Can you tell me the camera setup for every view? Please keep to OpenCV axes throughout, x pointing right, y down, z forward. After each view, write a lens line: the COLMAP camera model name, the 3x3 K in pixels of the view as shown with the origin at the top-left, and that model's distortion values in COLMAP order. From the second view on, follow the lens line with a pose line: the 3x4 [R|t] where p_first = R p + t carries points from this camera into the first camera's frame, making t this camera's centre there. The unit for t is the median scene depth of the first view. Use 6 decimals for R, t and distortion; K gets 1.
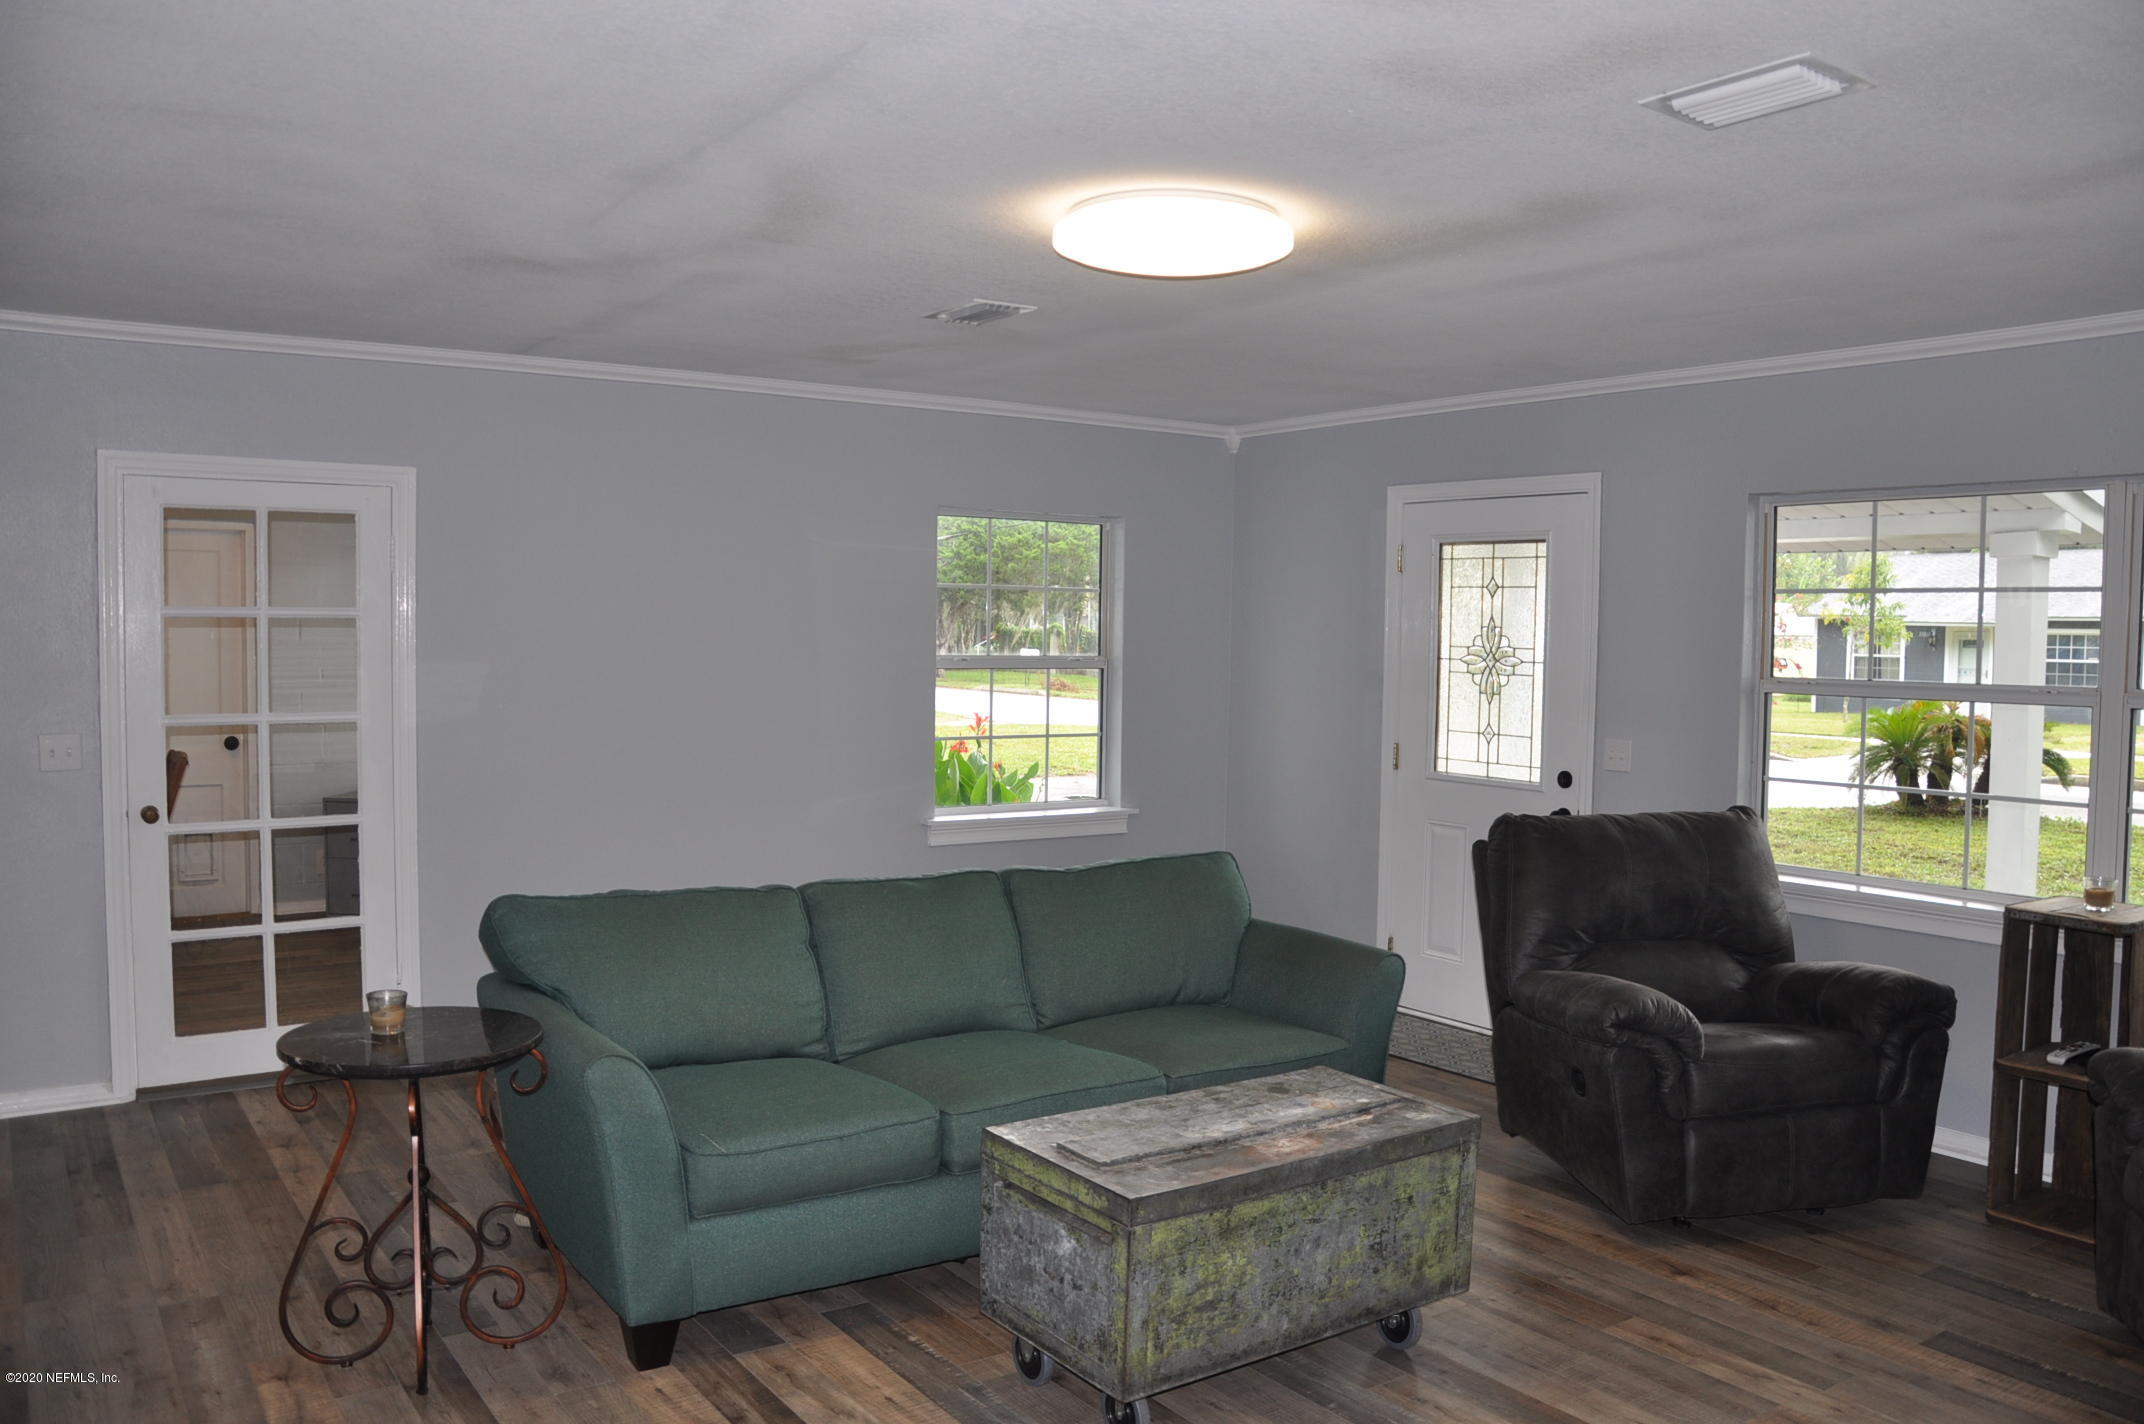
lens RADIAL K [[1551.2, 0, 1072.0], [0, 1551.2, 712.0], [0, 0, 1]] dist [-0.004549, -0.206861]
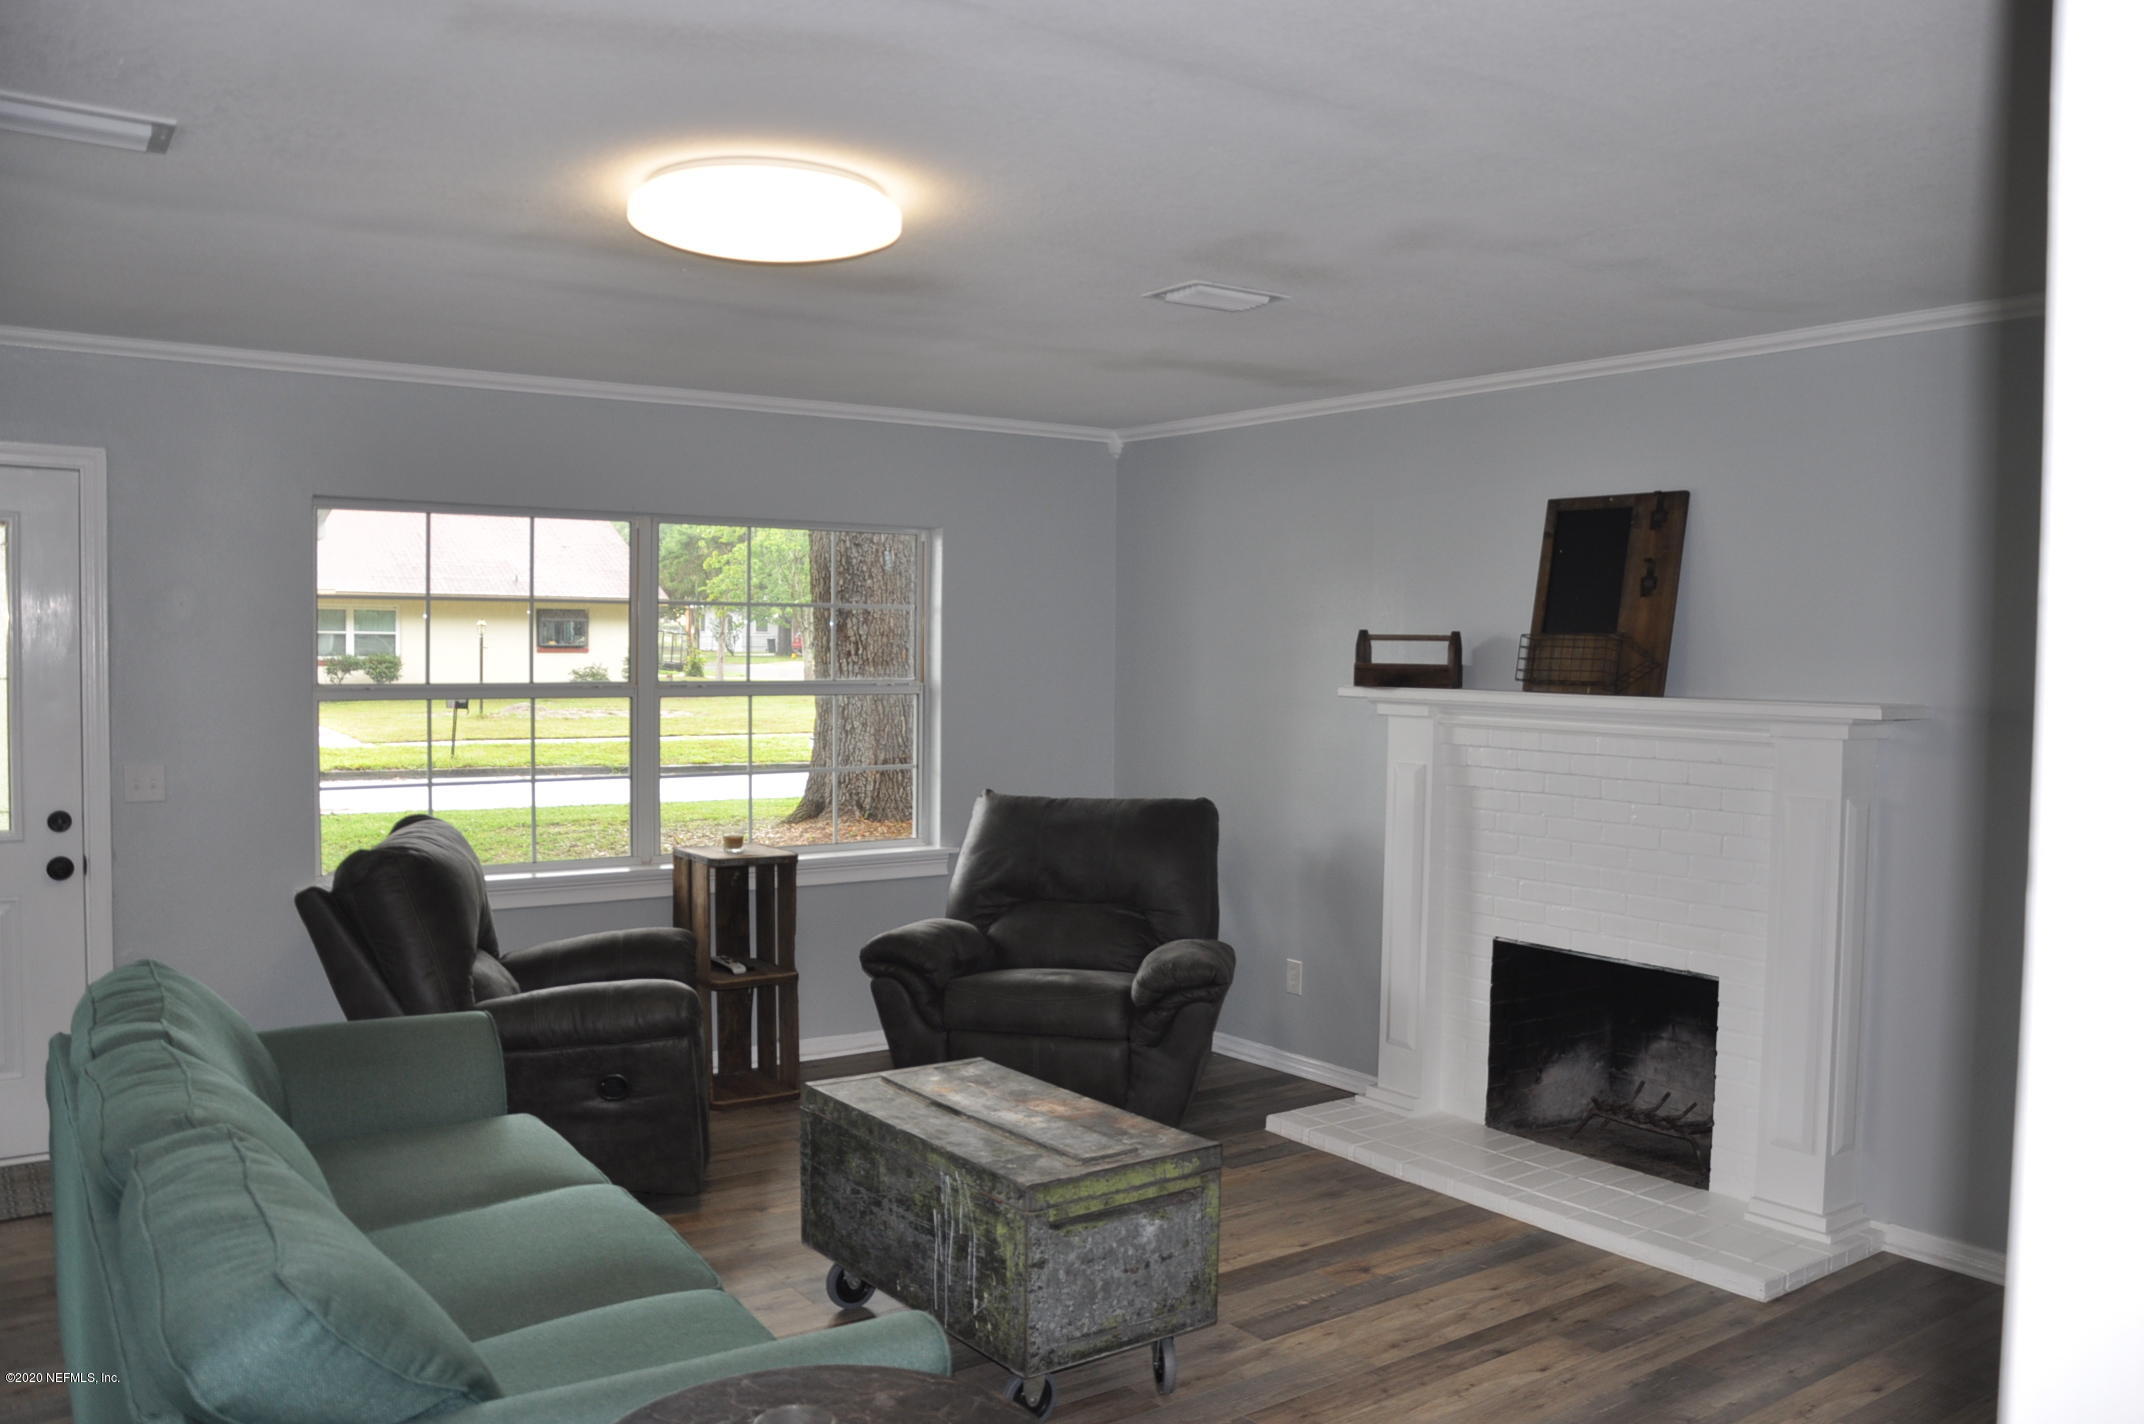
lens RADIAL K [[1675.4, 0, 1072.0], [0, 1675.4, 712.0], [0, 0, 1]] dist [-0.138396, 0.068146]
pose [[0.004481, -0.051953, 0.998640, -0.996541], [0.041148, 0.997813, 0.051725, -0.068225], [-0.999143, 0.040860, 0.006609, 0.903017]]
